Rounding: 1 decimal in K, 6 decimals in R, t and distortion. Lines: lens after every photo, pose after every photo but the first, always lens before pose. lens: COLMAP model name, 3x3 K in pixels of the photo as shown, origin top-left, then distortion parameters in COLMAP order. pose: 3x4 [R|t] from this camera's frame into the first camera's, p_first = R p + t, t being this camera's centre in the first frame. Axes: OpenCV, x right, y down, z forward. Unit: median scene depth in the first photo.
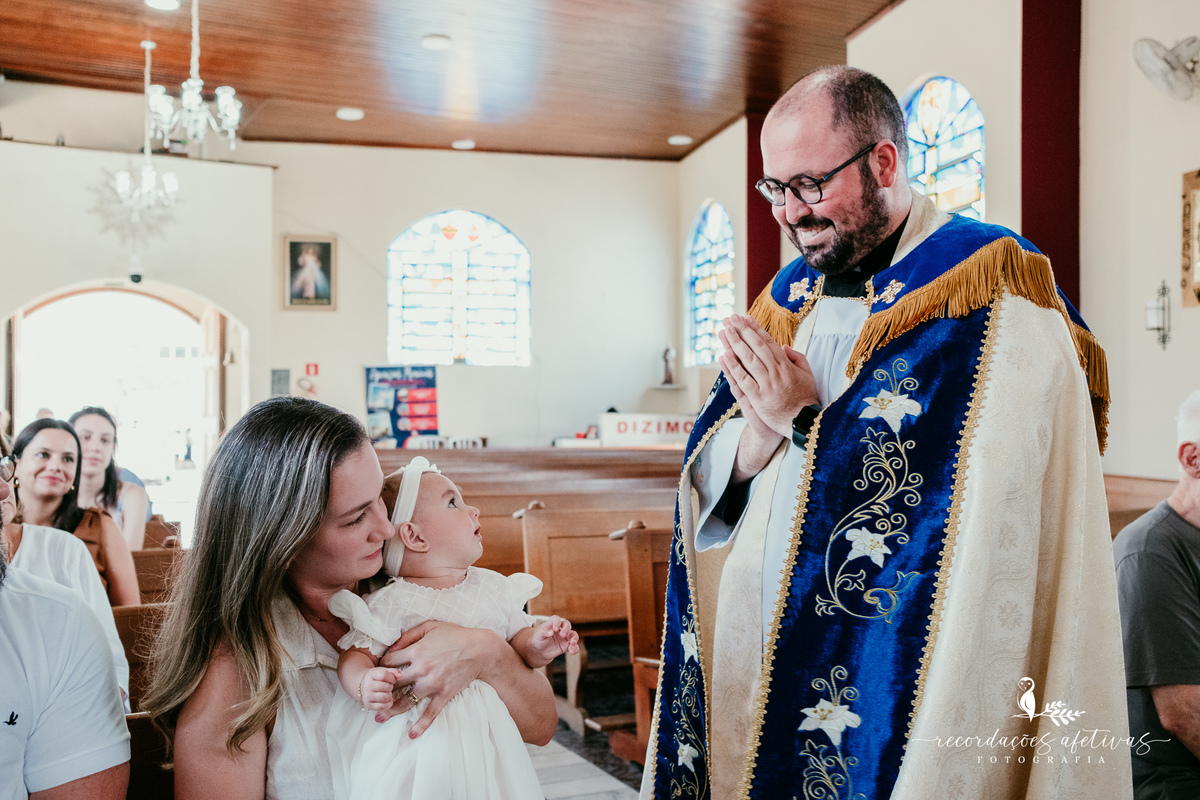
lens RADIAL K [[1227.8, 0, 581.2], [0, 1227.8, 404.2], [0, 0, 1]] dist [-0.067510, 0.210411]
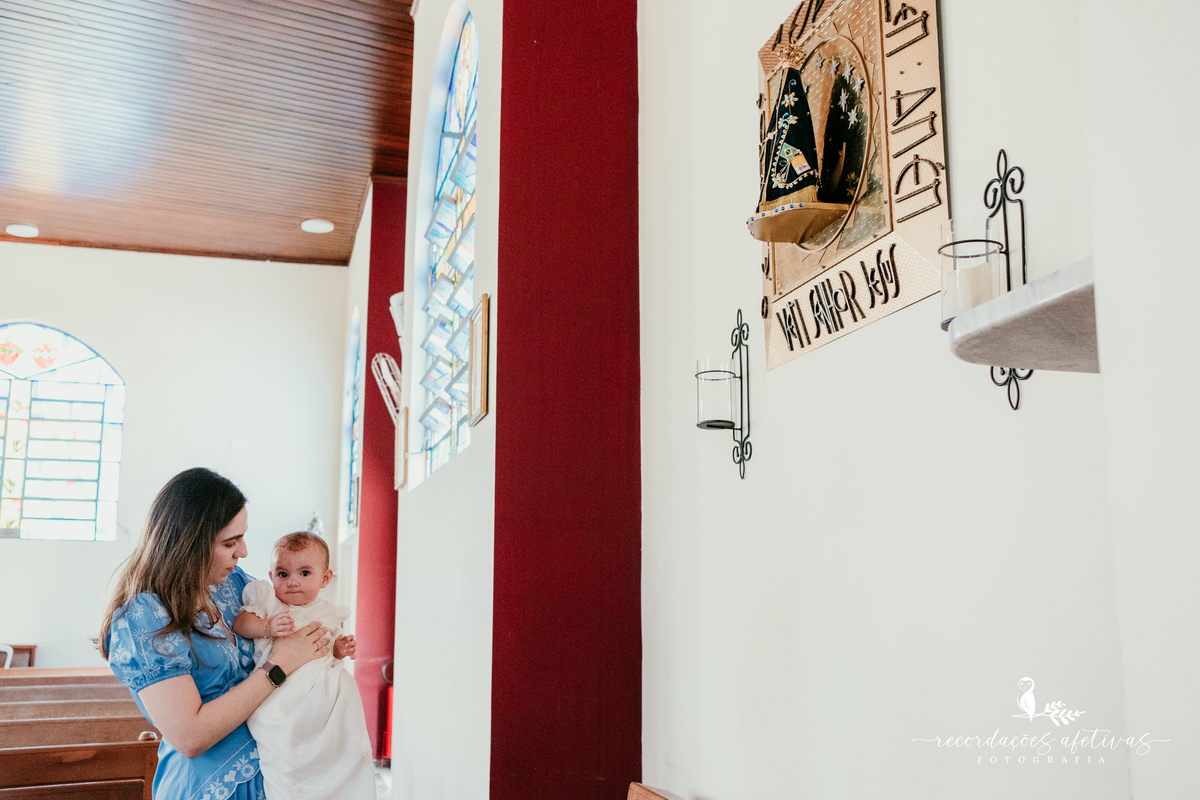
lens RADIAL K [[1183.0, 0, 600.0], [0, 1183.0, 400.0], [0, 0, 1]] dist [-0.091548, 0.210574]
pose [[0.998969, 0.004697, 0.045155, 0.211350], [0.002469, 0.987540, -0.157347, -0.004449], [-0.045331, 0.157297, 0.986510, 0.315117]]
